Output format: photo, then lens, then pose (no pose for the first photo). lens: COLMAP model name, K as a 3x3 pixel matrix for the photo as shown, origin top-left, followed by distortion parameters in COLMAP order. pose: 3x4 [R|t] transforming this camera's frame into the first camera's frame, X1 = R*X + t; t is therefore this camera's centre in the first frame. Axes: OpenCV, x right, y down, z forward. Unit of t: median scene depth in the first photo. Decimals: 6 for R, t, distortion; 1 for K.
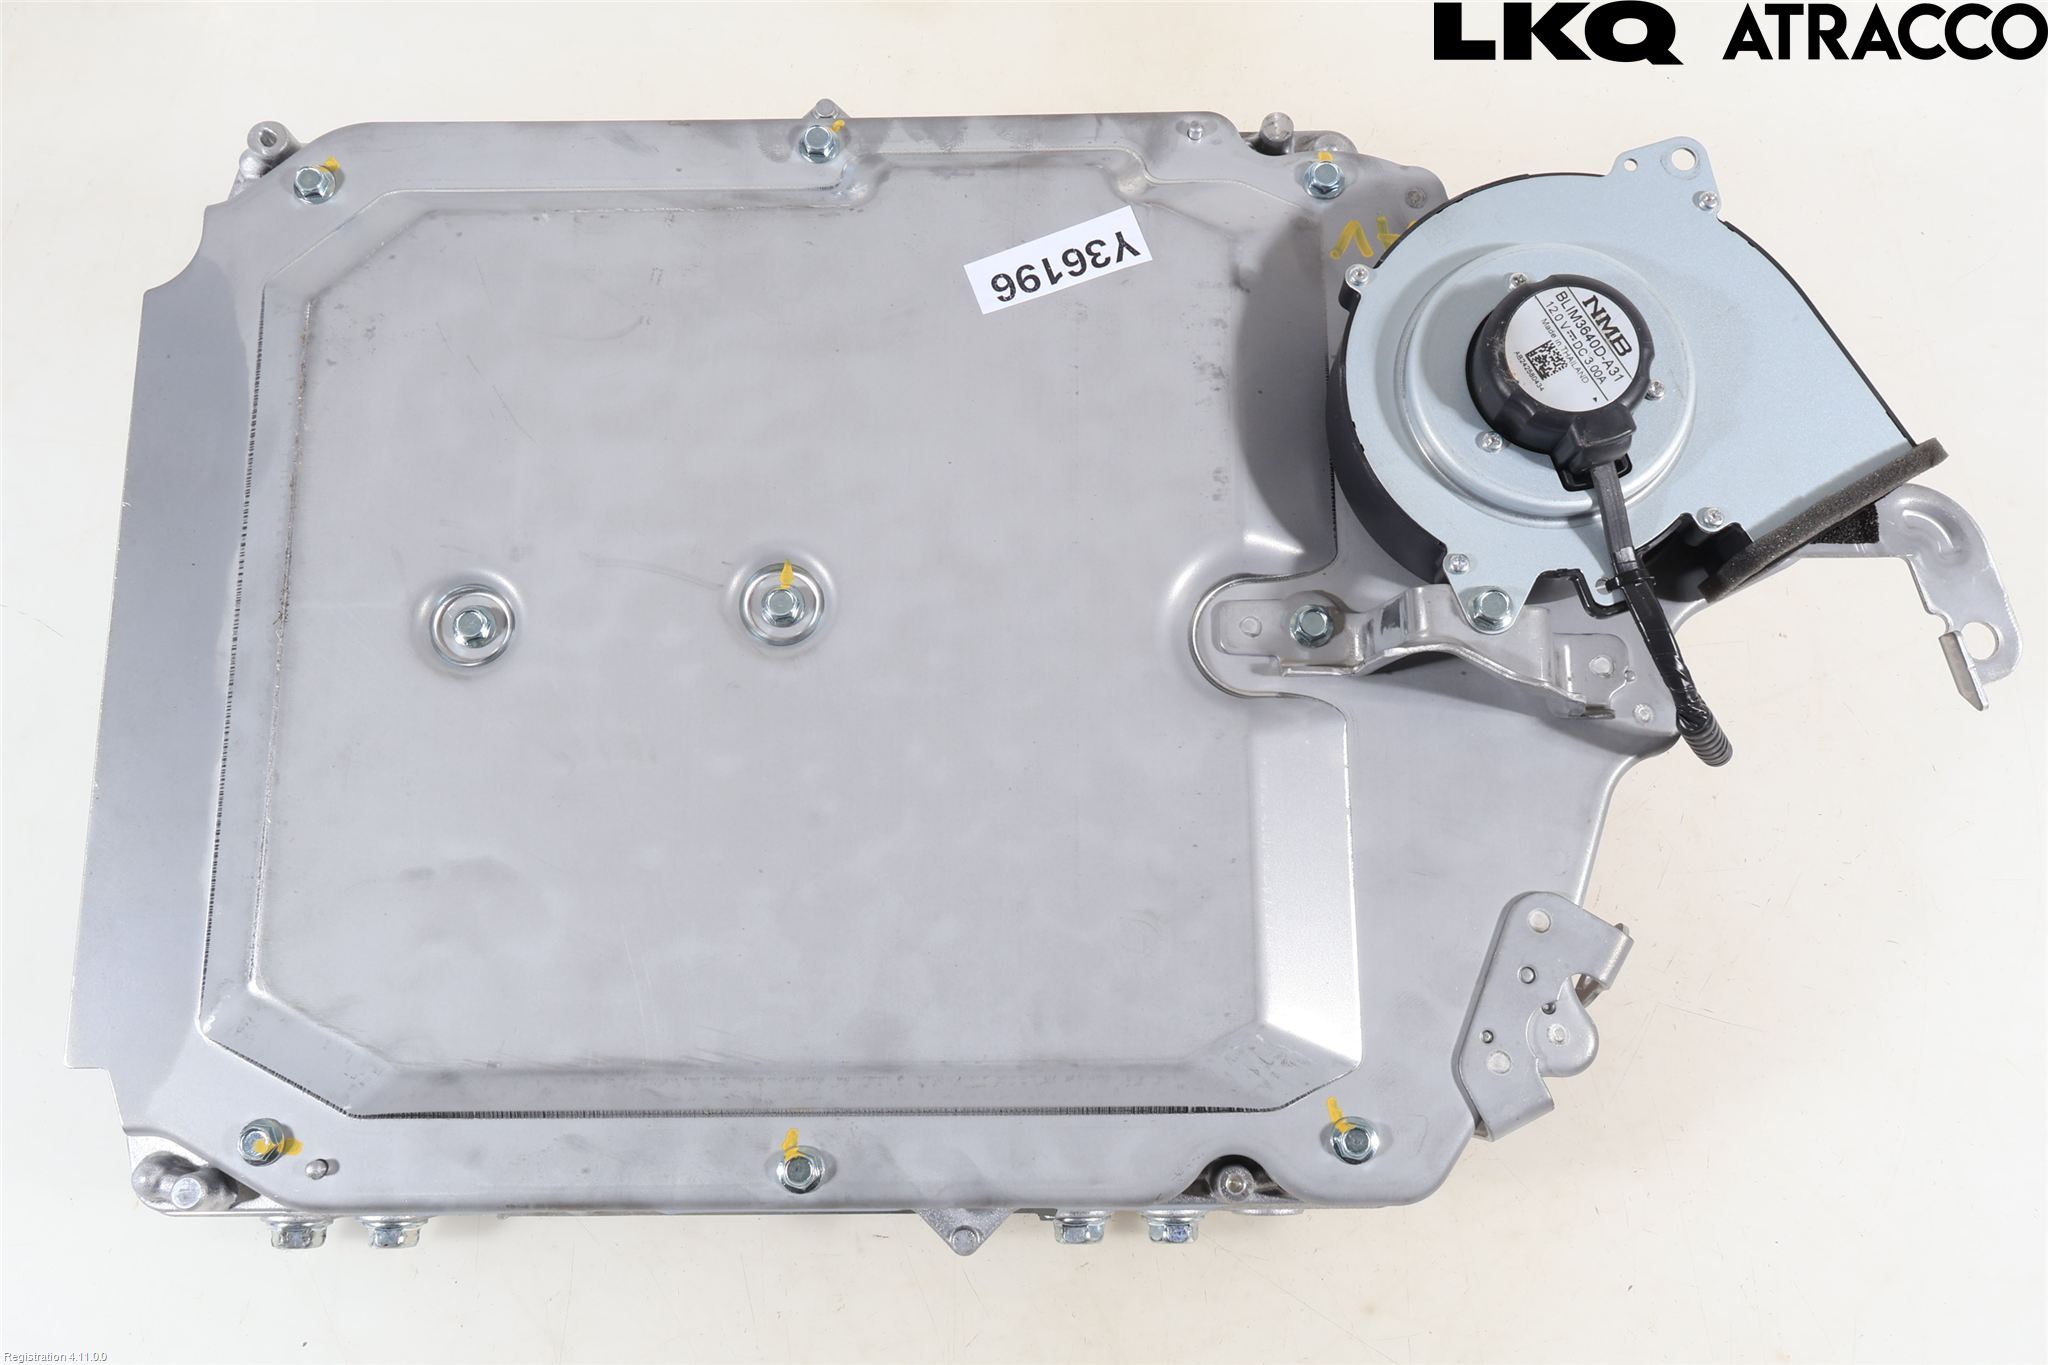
lens RADIAL K [[1864.6, 0, 1023.7], [0, 1864.6, 685.7], [0, 0, 1]] dist [0.009698, 0.000000]
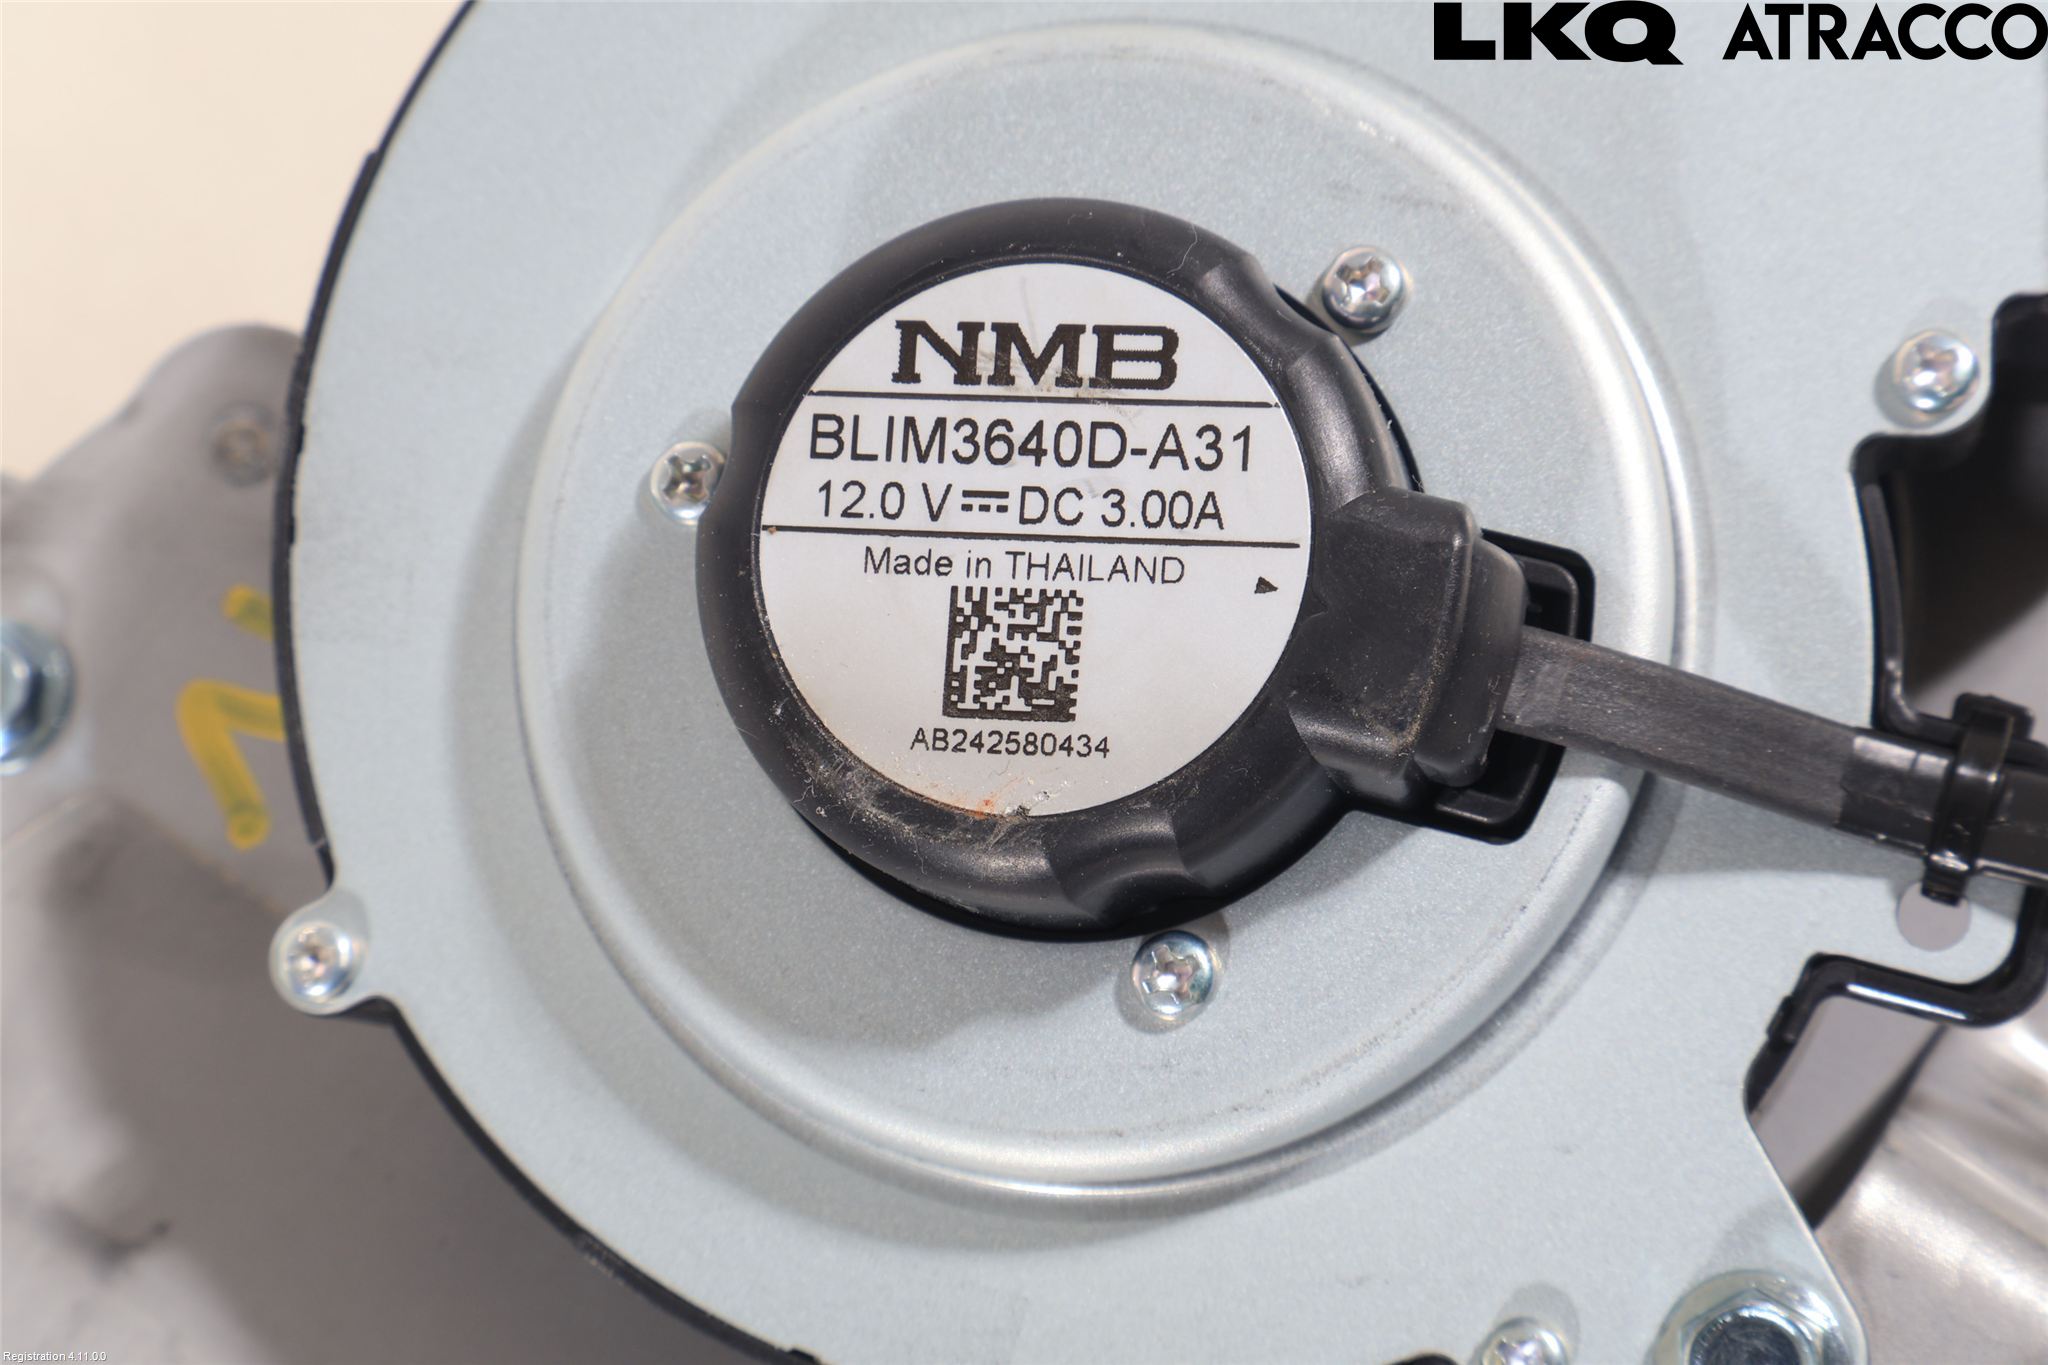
lens RADIAL K [[4373.5, 0, 1022.8], [0, 4373.5, 681.6], [0, 0, 1]] dist [0.051507, 0.000000]
pose [[0.552010, -0.832904, 0.039442, 0.253757], [0.833834, 0.551249, -0.029079, -0.153849], [0.002478, 0.048941, 0.998799, 0.441079]]
